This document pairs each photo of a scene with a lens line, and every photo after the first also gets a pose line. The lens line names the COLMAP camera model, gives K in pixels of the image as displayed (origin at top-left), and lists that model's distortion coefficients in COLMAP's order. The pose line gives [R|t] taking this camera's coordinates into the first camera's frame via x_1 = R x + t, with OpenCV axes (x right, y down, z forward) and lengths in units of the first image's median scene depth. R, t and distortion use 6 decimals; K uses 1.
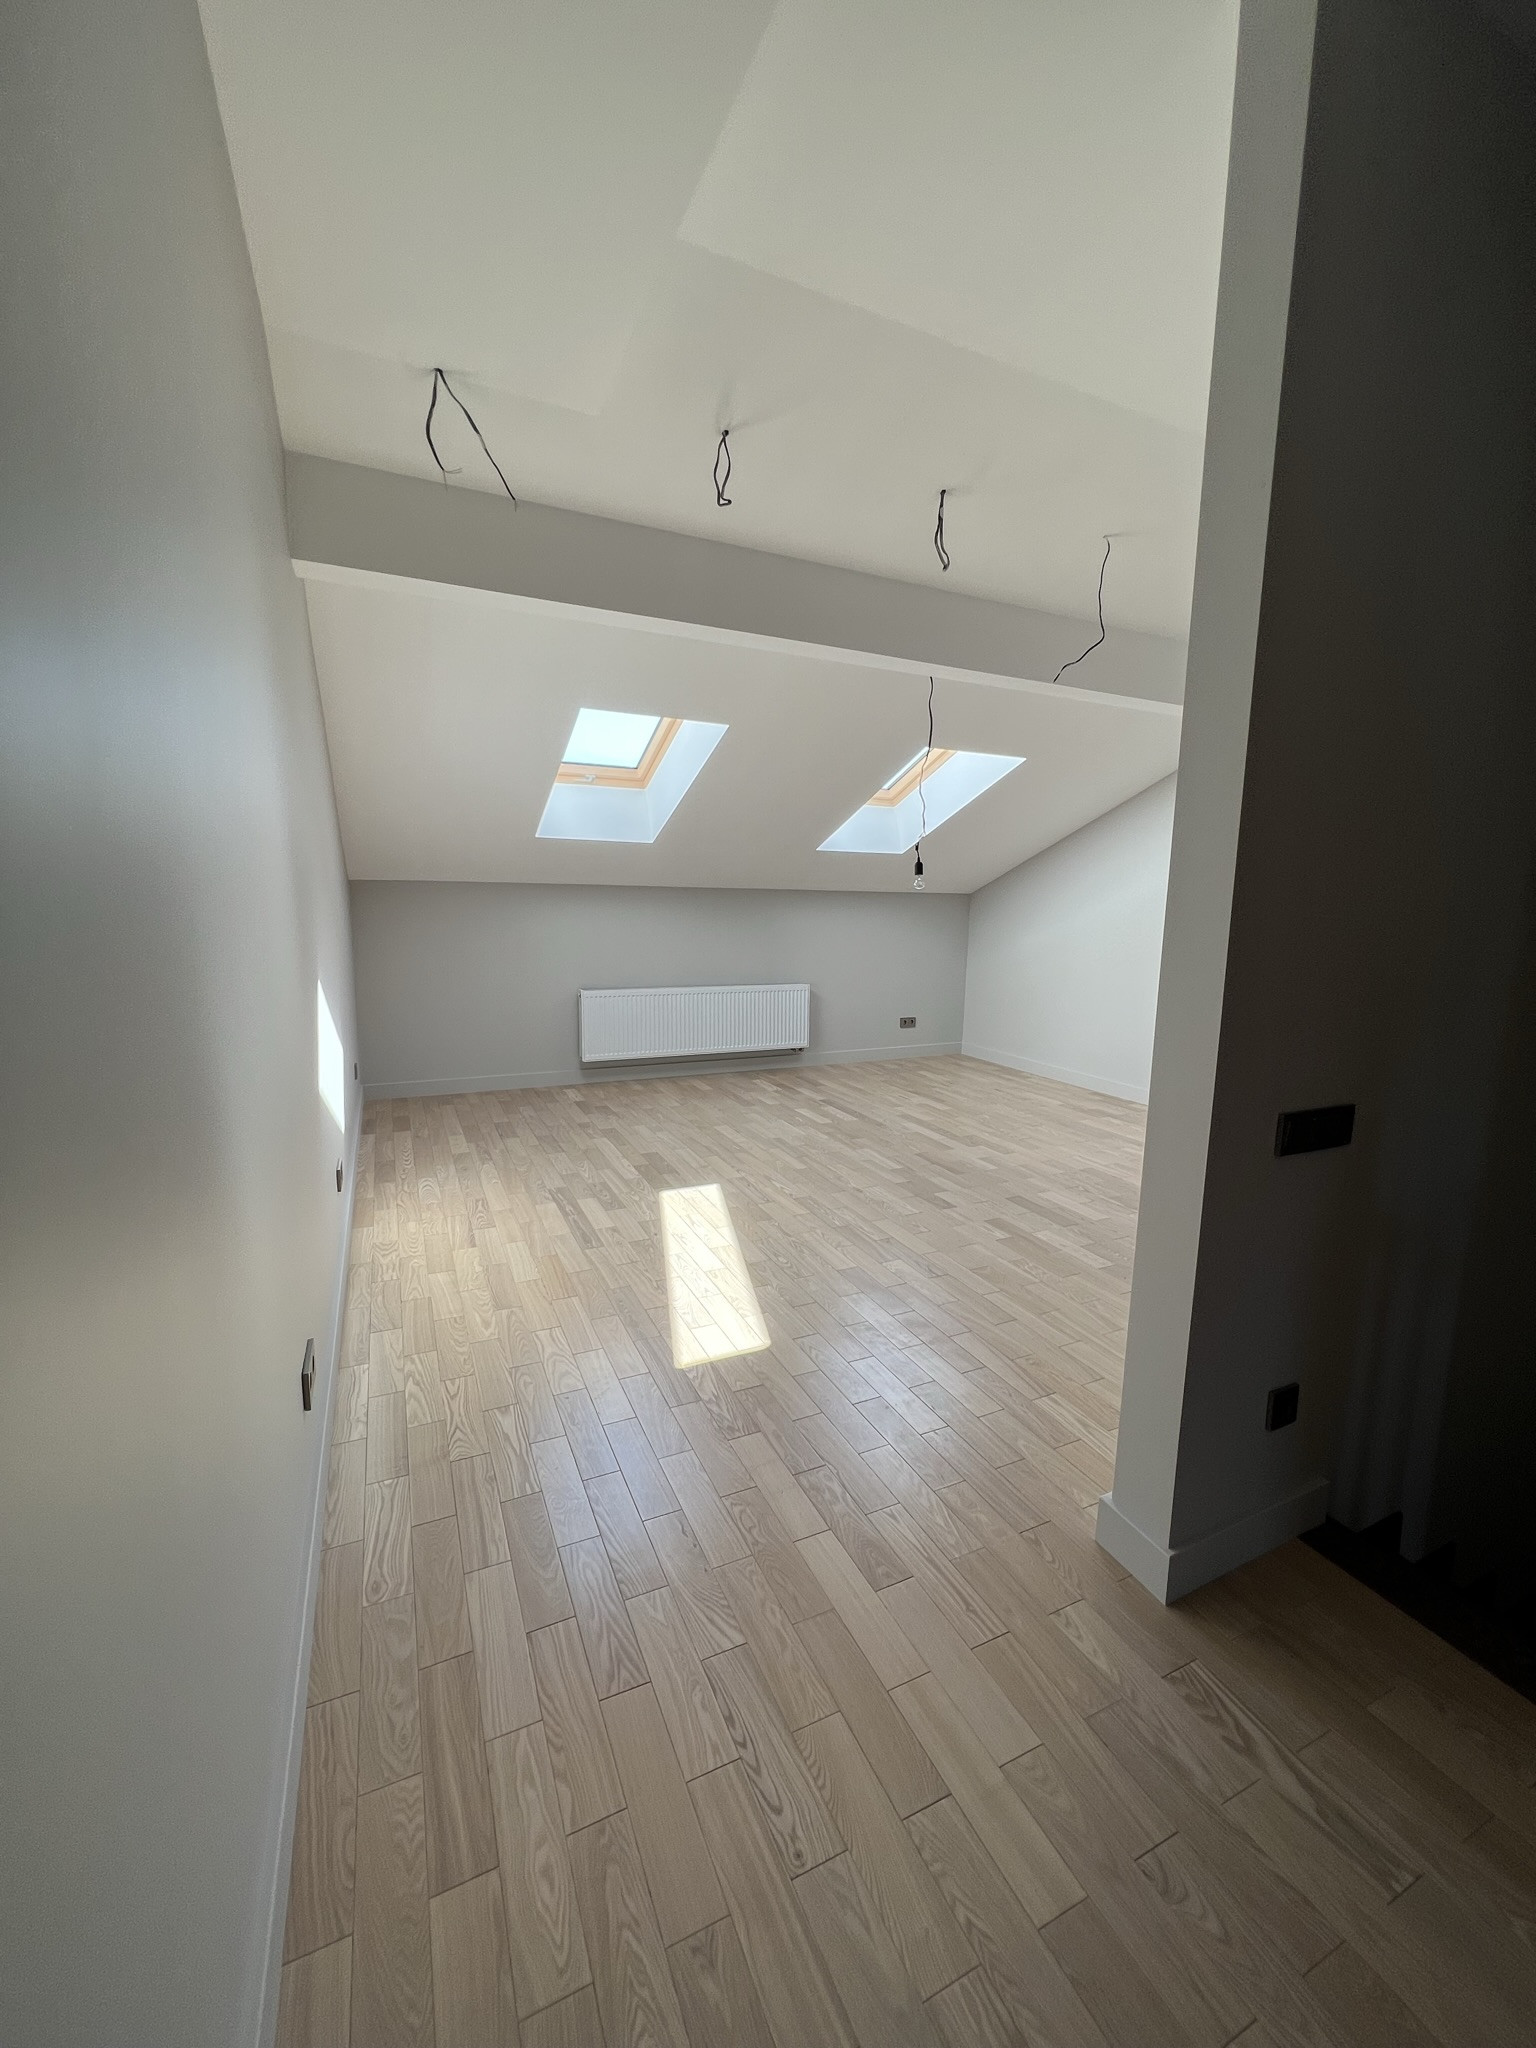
lens RADIAL K [[819.0, 0, 770.2], [0, 819.0, 1012.0], [0, 0, 1]] dist [0.003922, 0.000202]
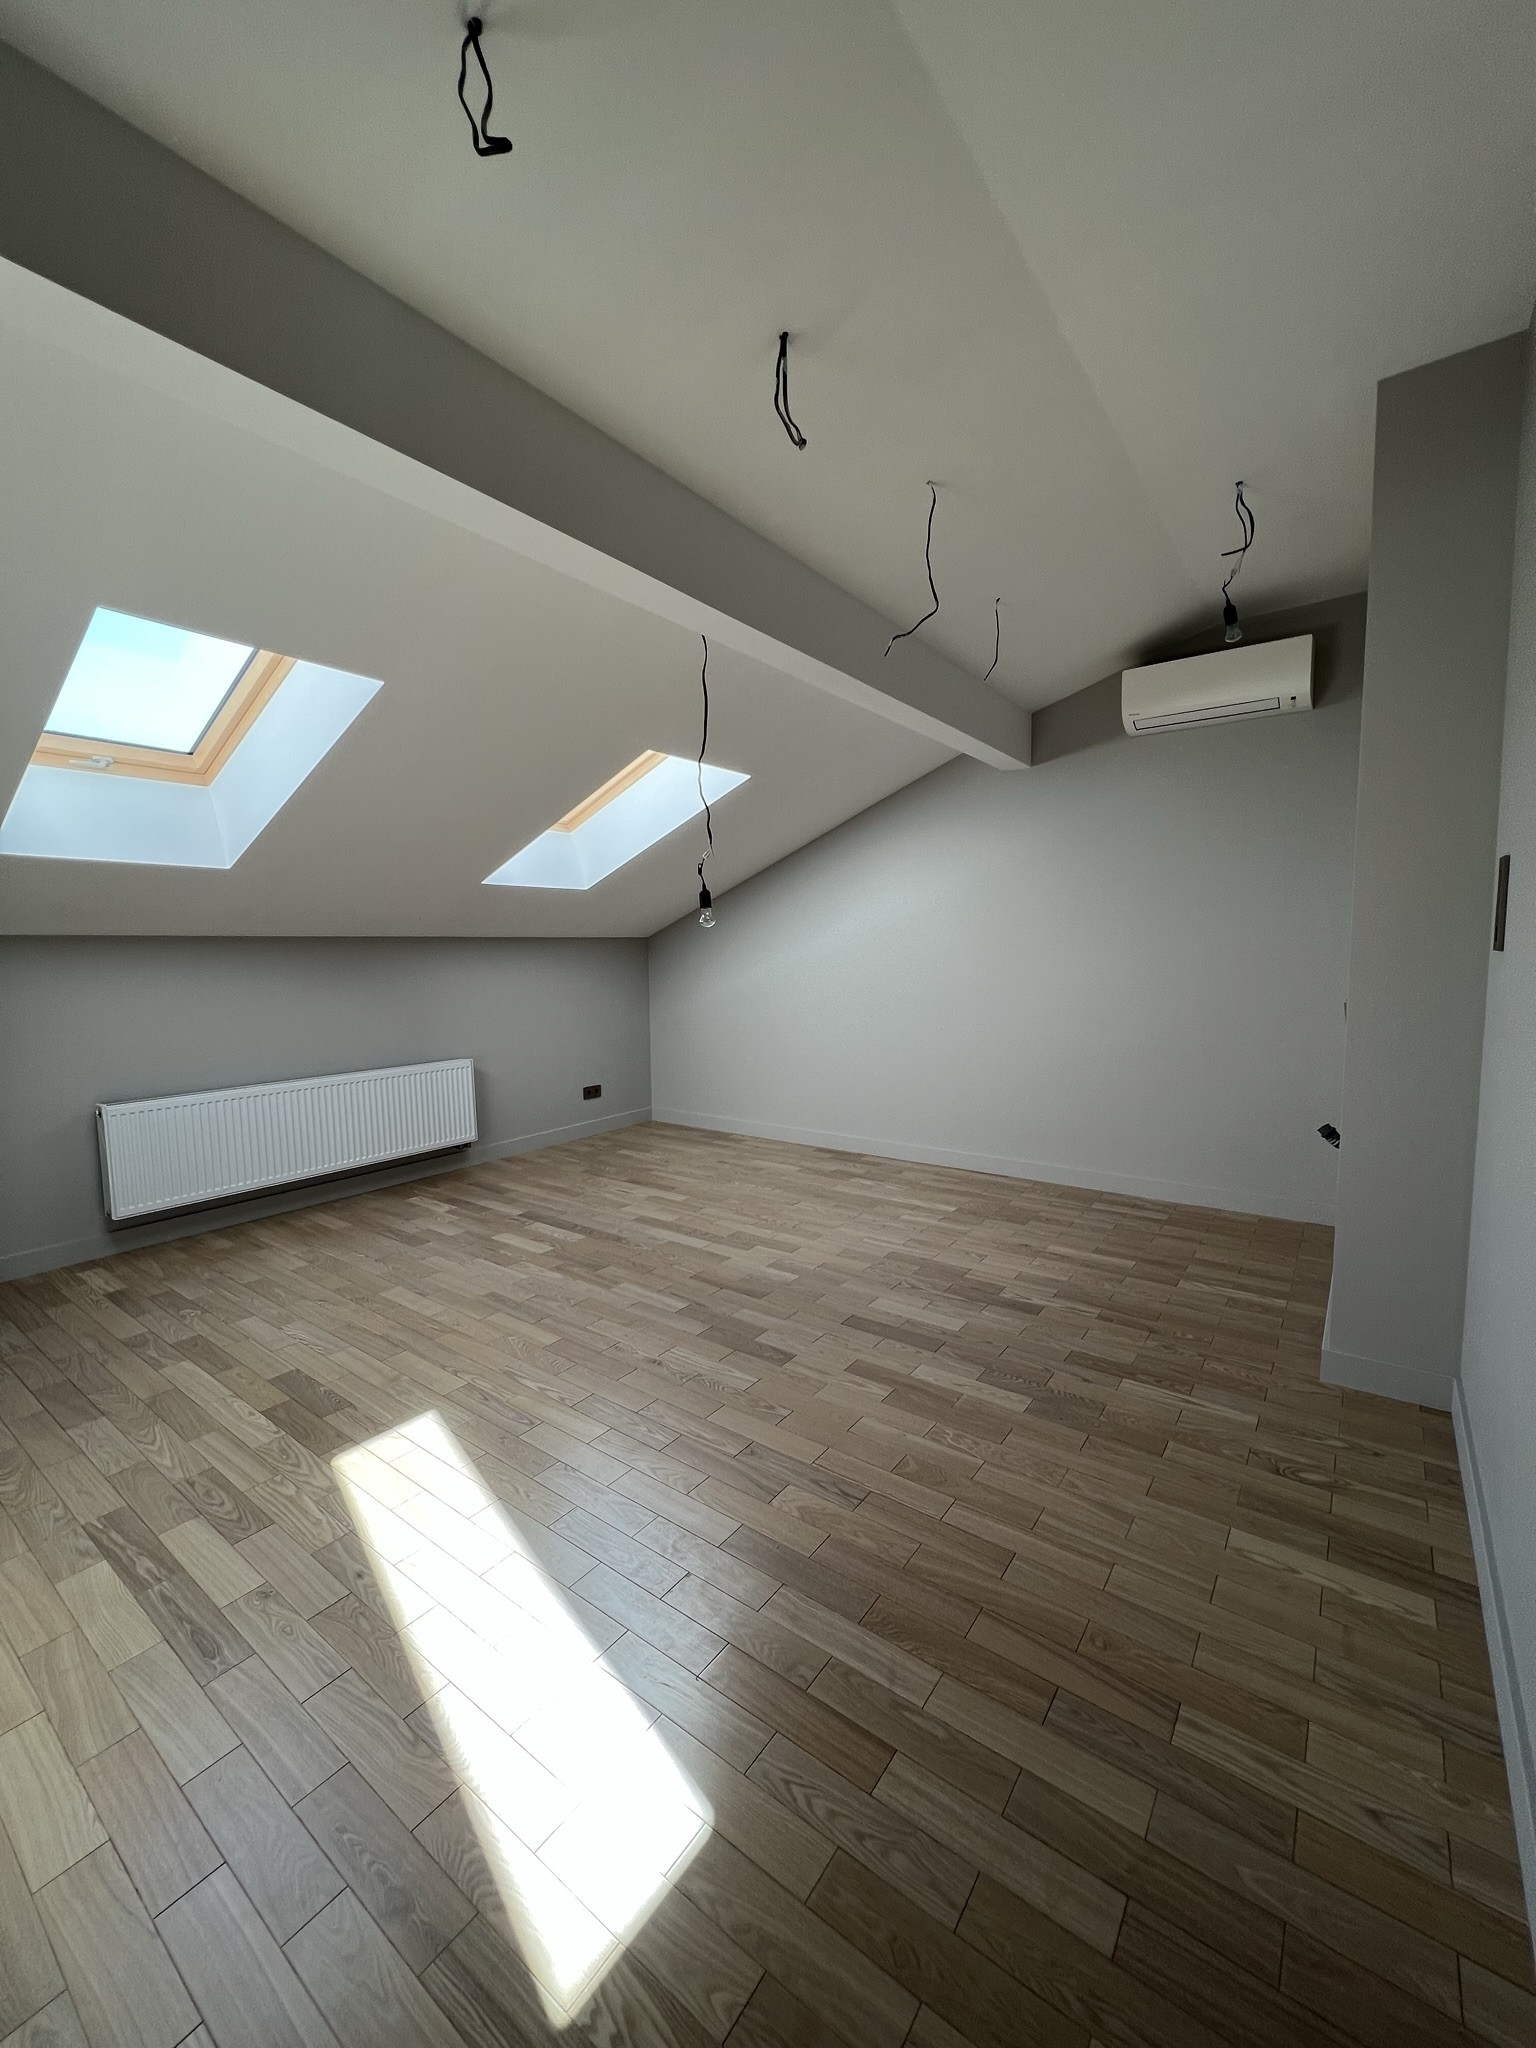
lens RADIAL K [[819.3, 0, 770.6], [0, 819.3, 1018.3], [0, 0, 1]] dist [-0.000761, 0.000318]
pose [[0.879348, -0.069905, 0.471020, -0.099901], [0.093252, 0.995293, -0.026378, -0.038691], [-0.466959, 0.067119, 0.881728, 0.292721]]
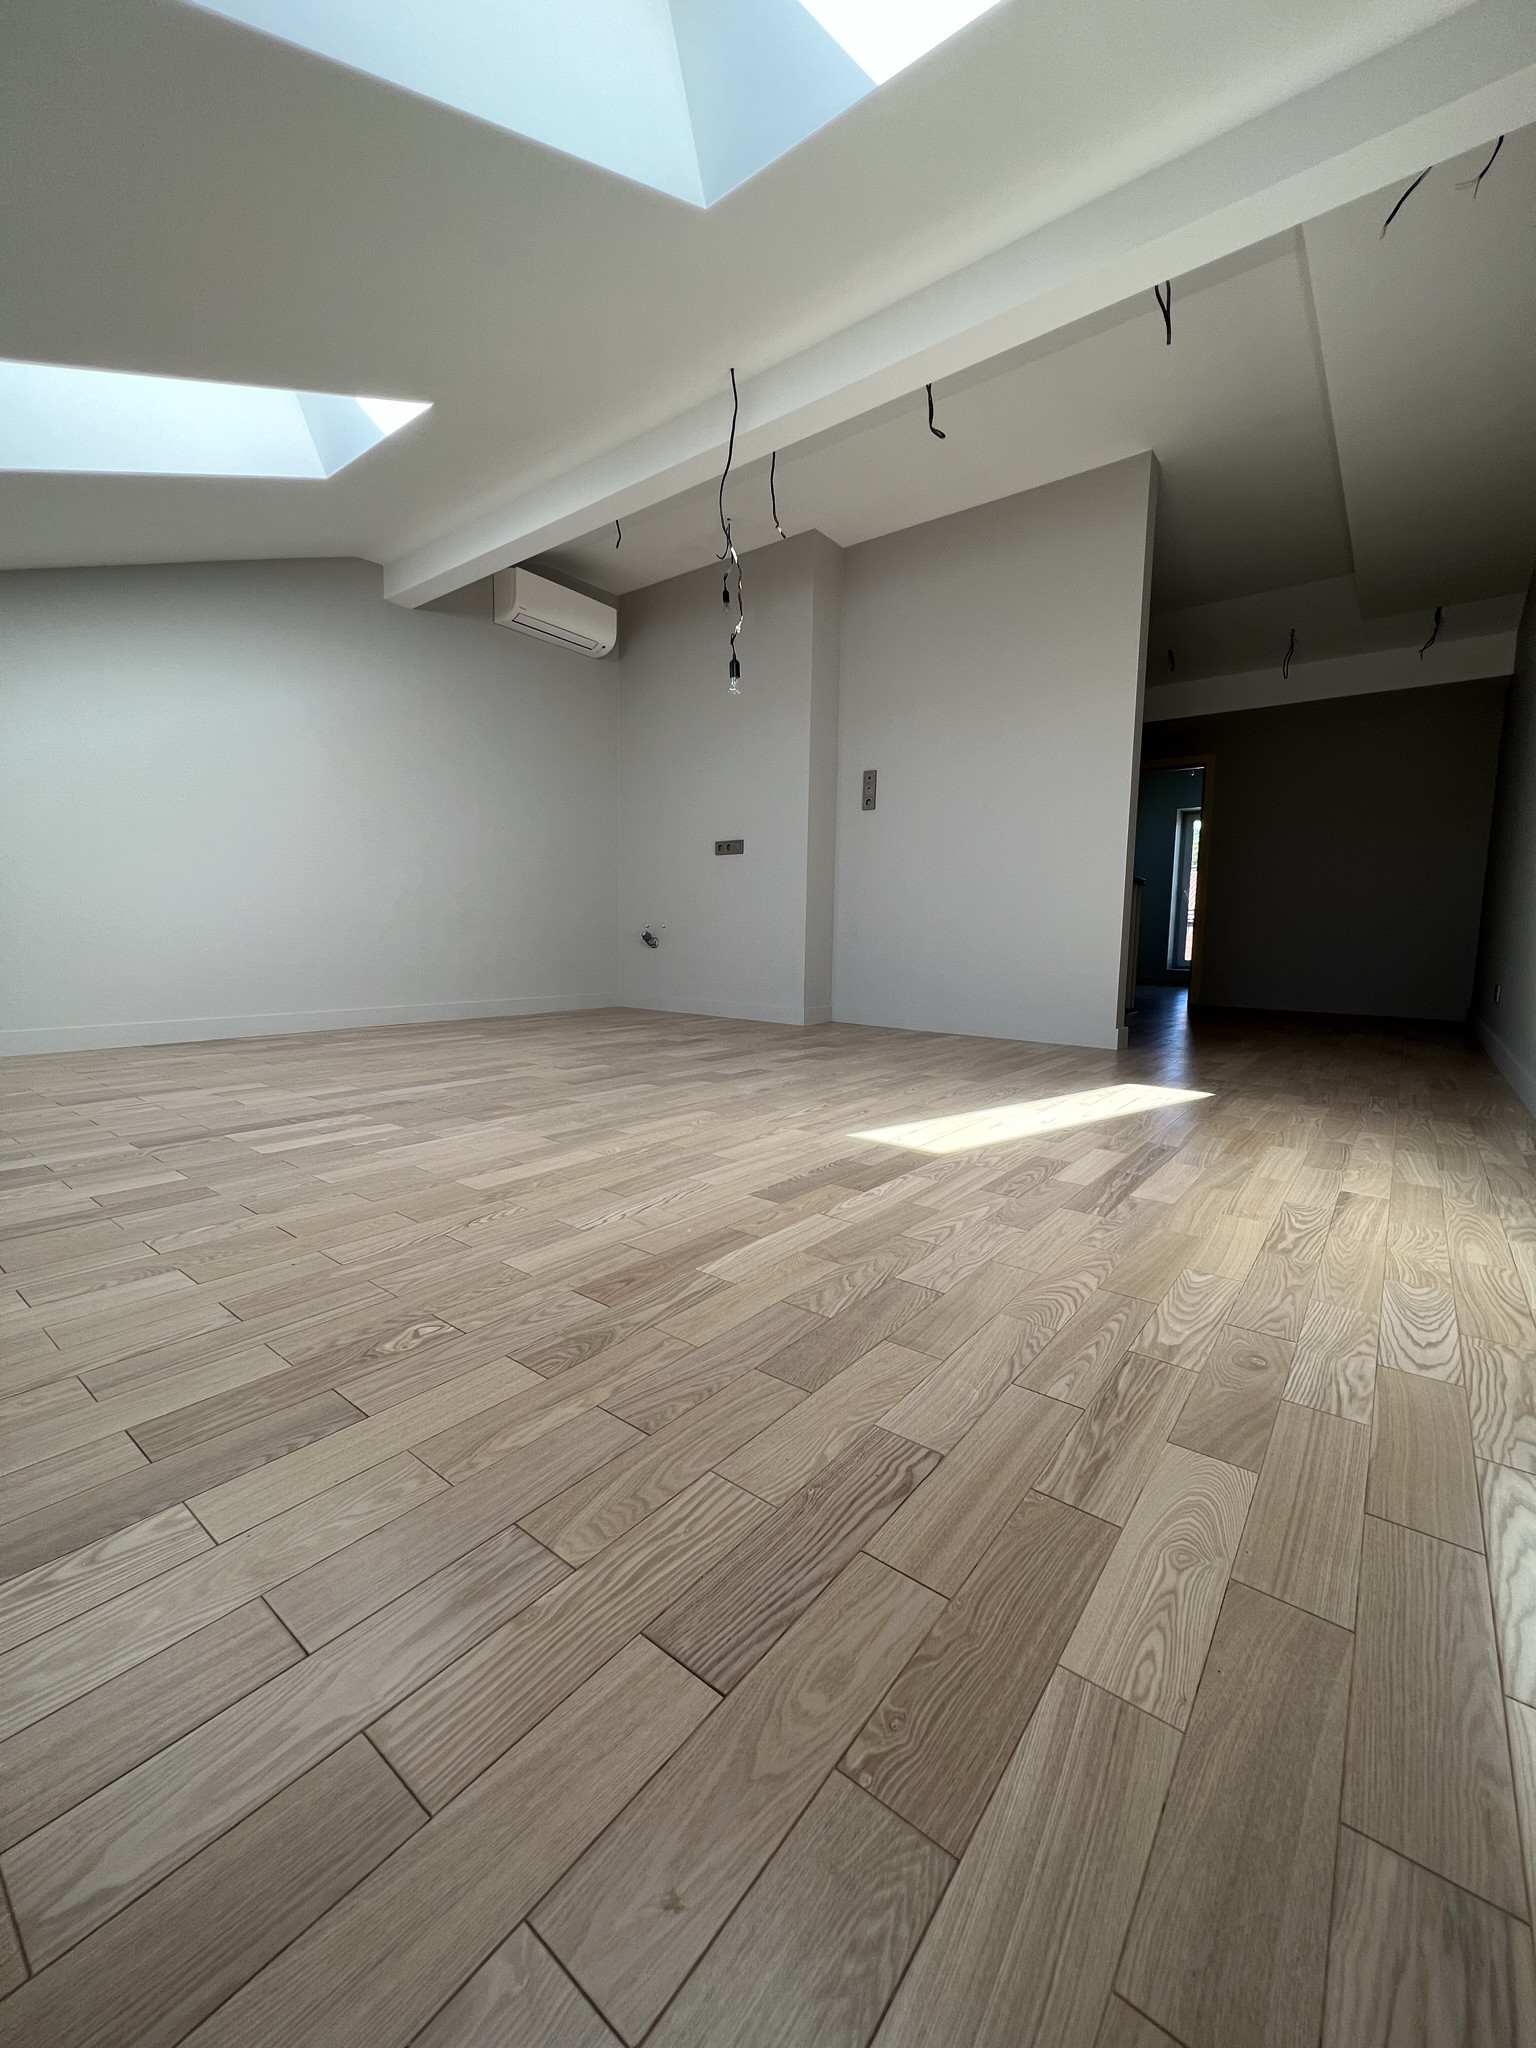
lens RADIAL K [[819.0, 0, 765.4], [0, 819.0, 1029.3], [0, 0, 1]] dist [0.003922, 0.000202]
pose [[-0.450181, -0.130962, 0.883281, -0.498748], [0.091496, 0.977214, 0.191521, 0.015485], [-0.888237, 0.167036, -0.427941, 1.177031]]
